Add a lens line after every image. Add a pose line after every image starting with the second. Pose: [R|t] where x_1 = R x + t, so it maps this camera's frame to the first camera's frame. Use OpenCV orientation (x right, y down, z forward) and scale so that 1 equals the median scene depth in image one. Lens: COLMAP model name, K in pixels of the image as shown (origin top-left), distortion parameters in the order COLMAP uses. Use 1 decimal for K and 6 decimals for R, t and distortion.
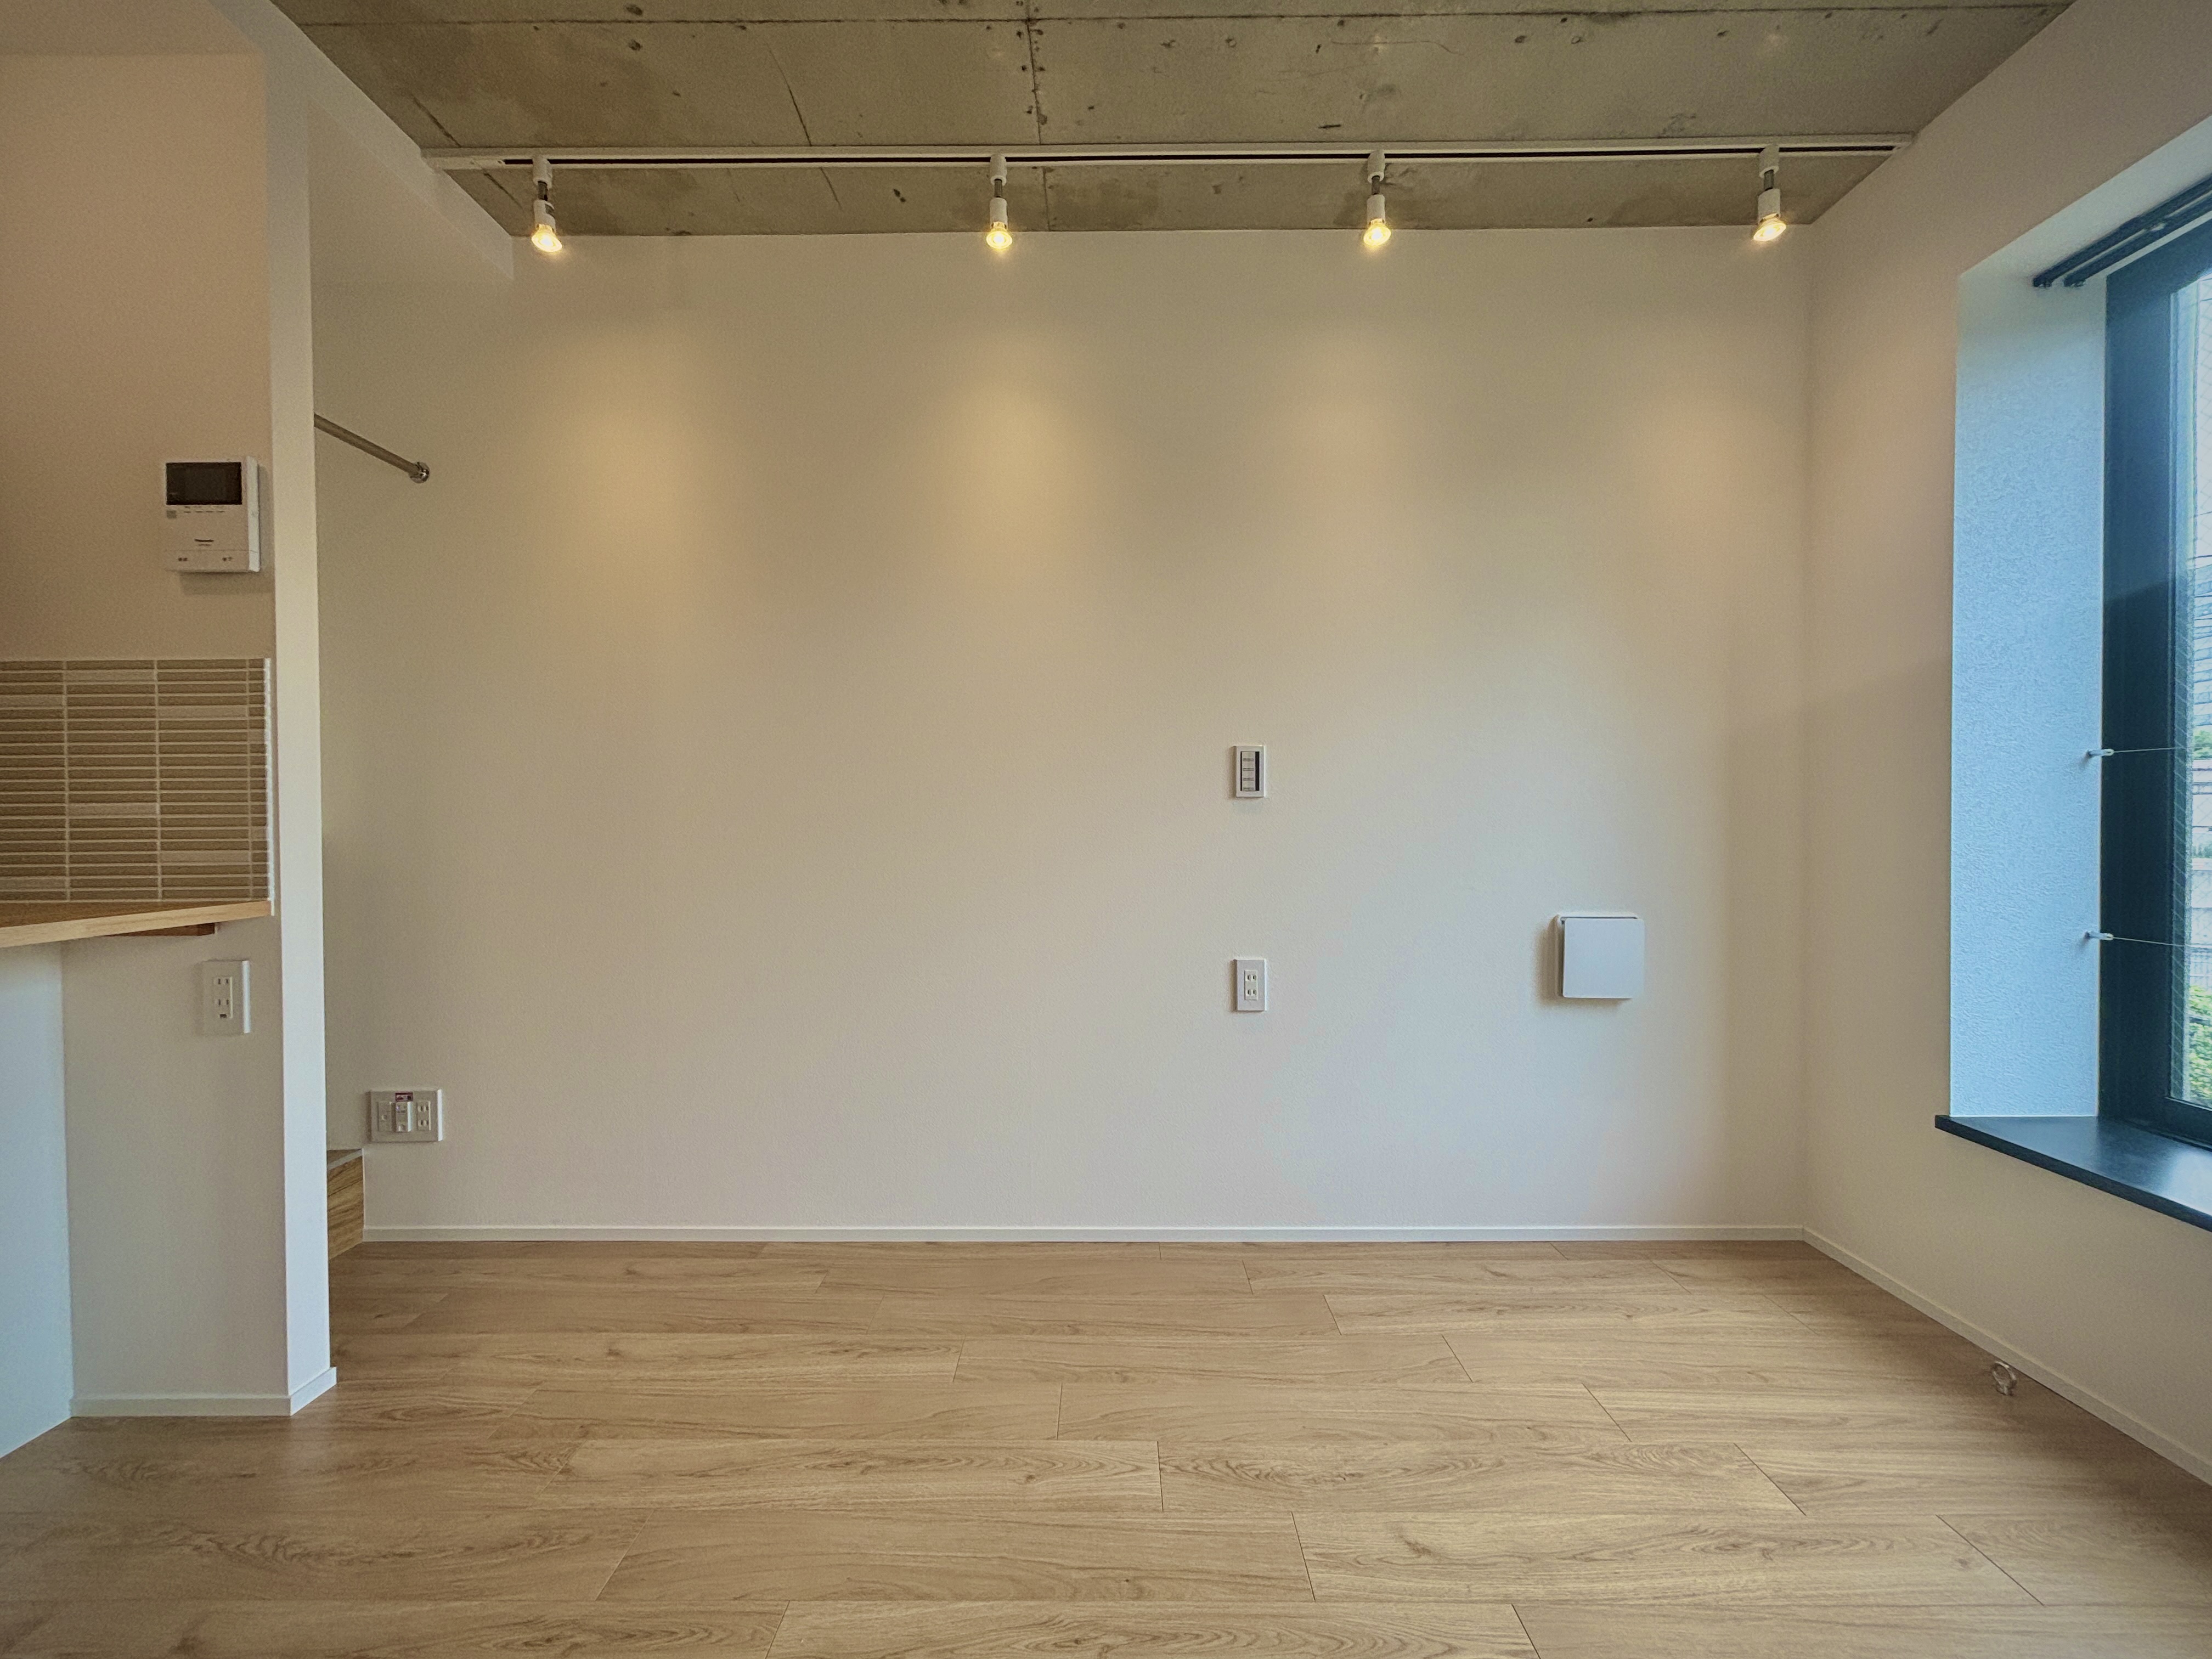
lens RADIAL K [[884.5, 0, 1103.6], [0, 884.5, 838.4], [0, 0, 1]] dist [-0.000725, -0.000156]
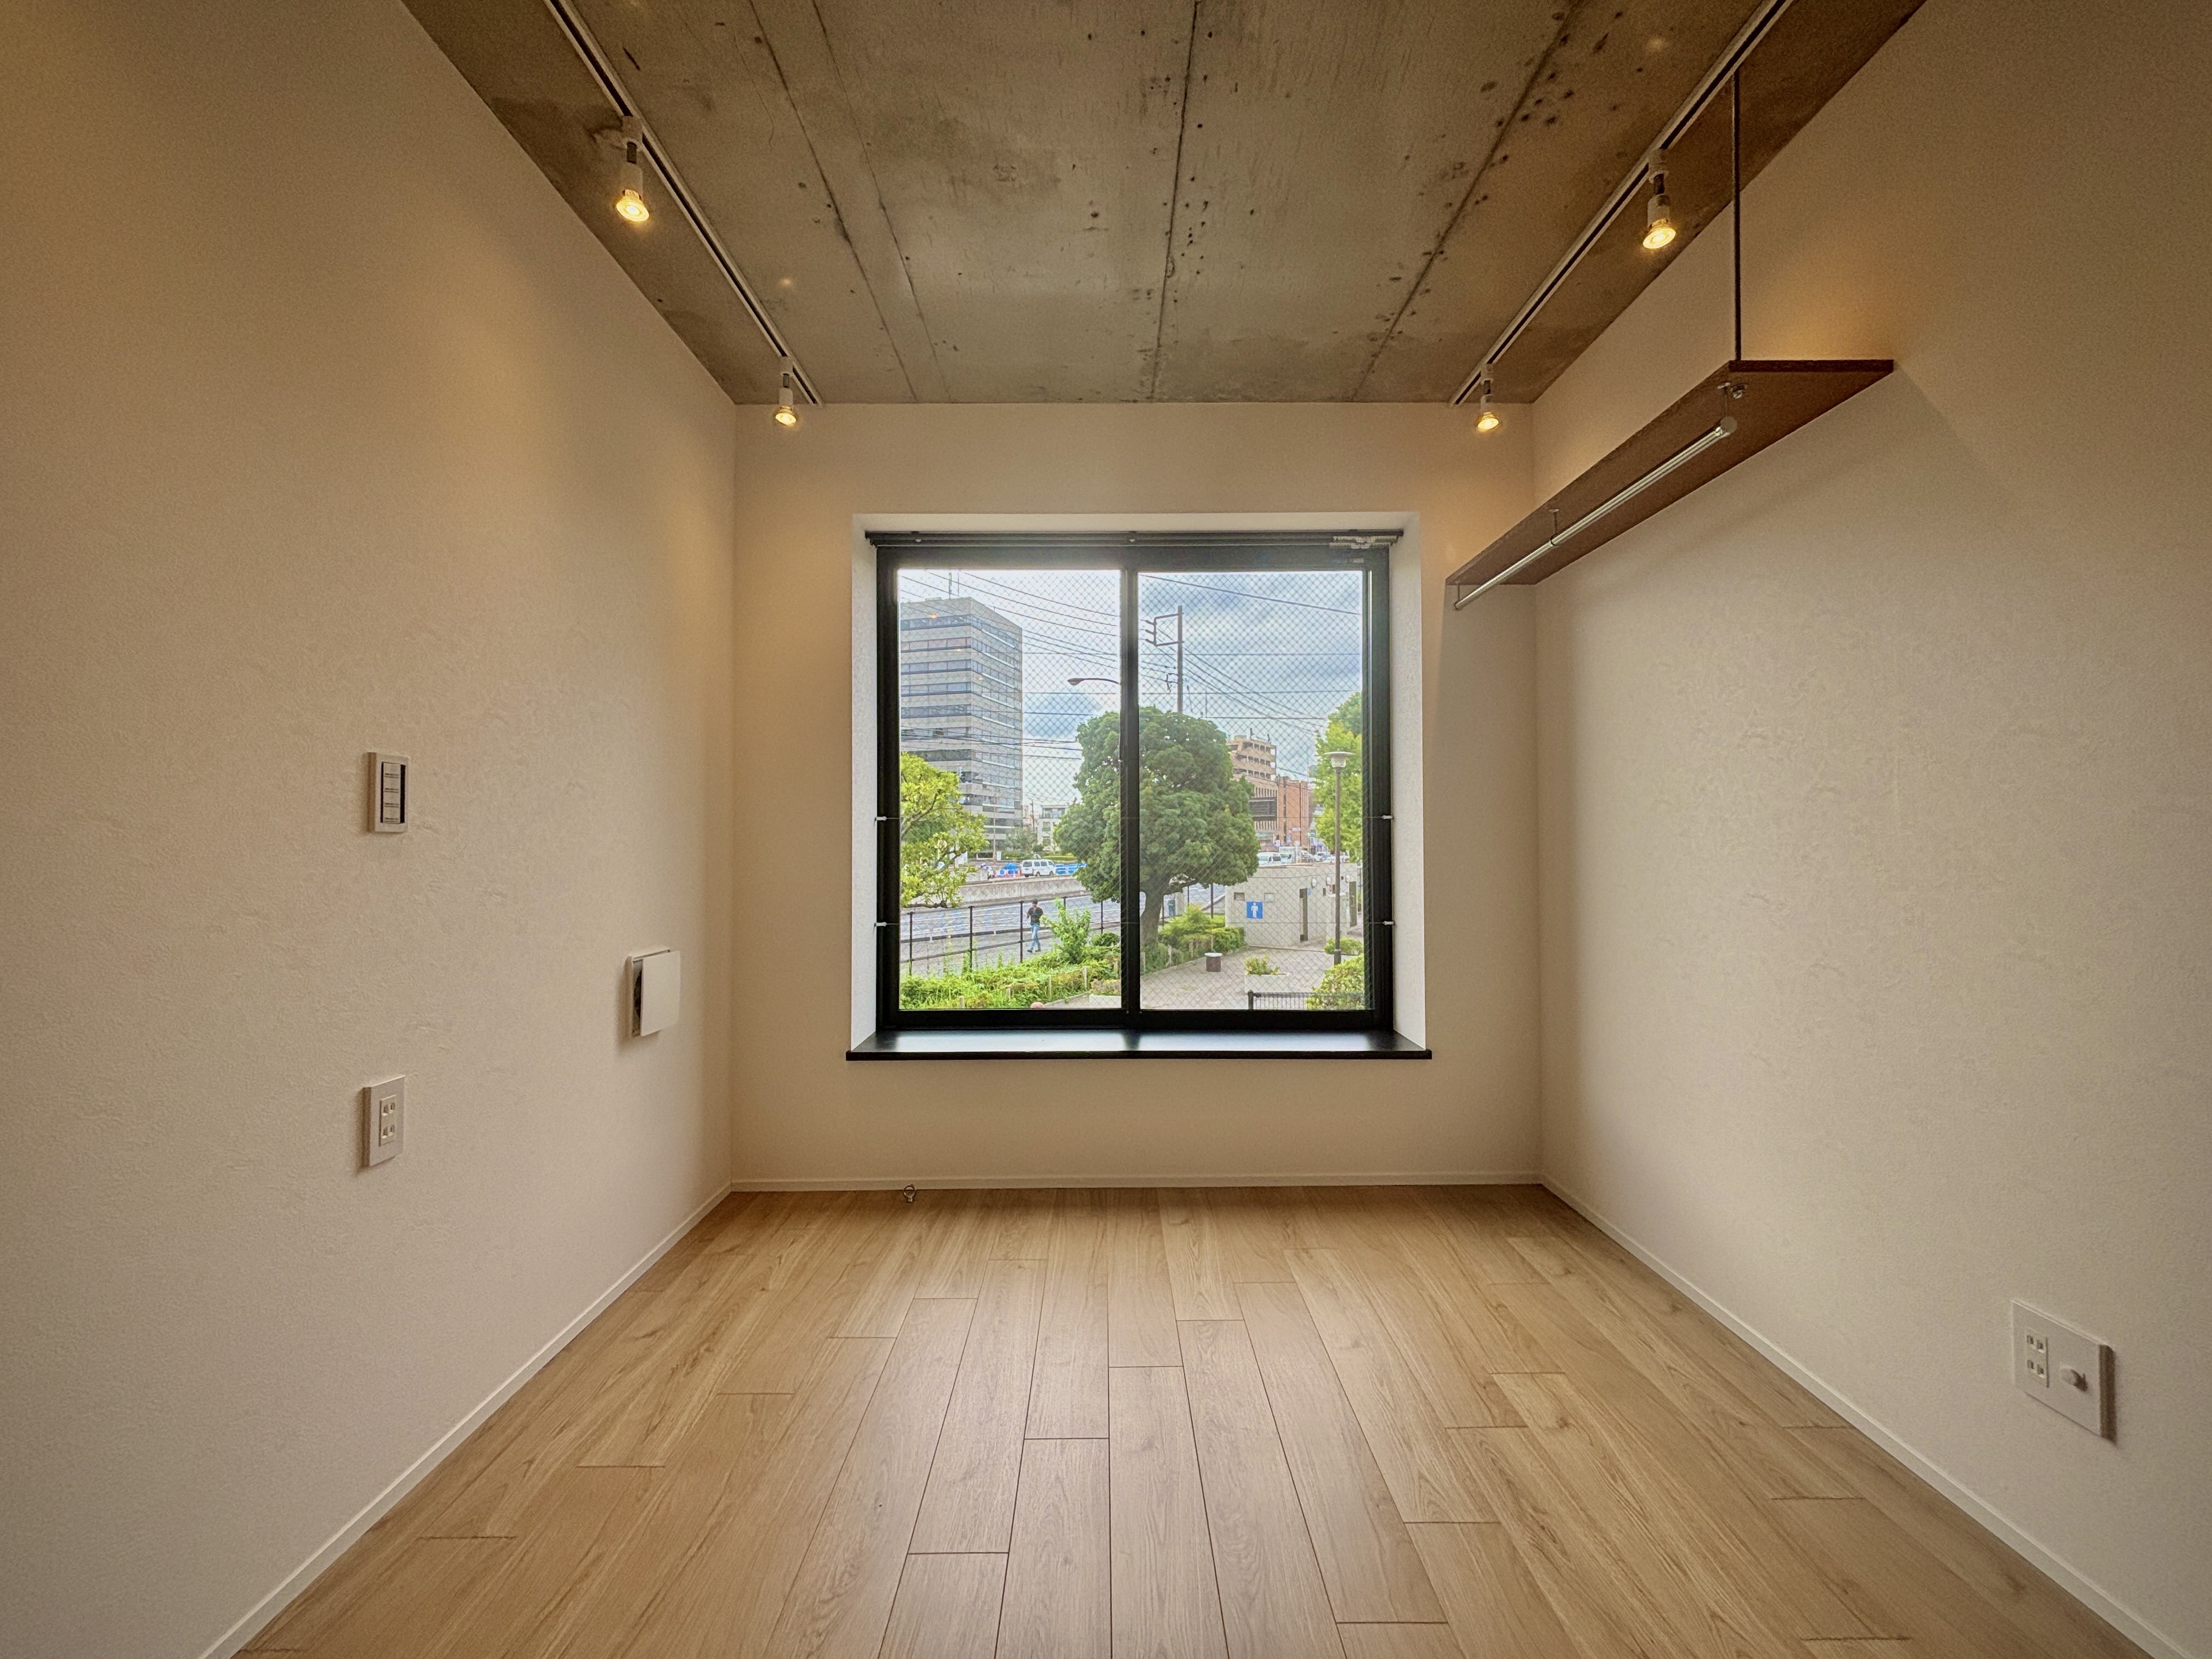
lens RADIAL K [[882.5, 0, 1117.7], [0, 882.5, 838.2], [0, 0, 1]] dist [-0.019686, 0.000443]
pose [[-0.031616, 0.014307, 0.999398, -0.563442], [0.019731, 0.999712, -0.013687, -0.026125], [-0.999305, 0.019286, -0.031889, 0.546436]]
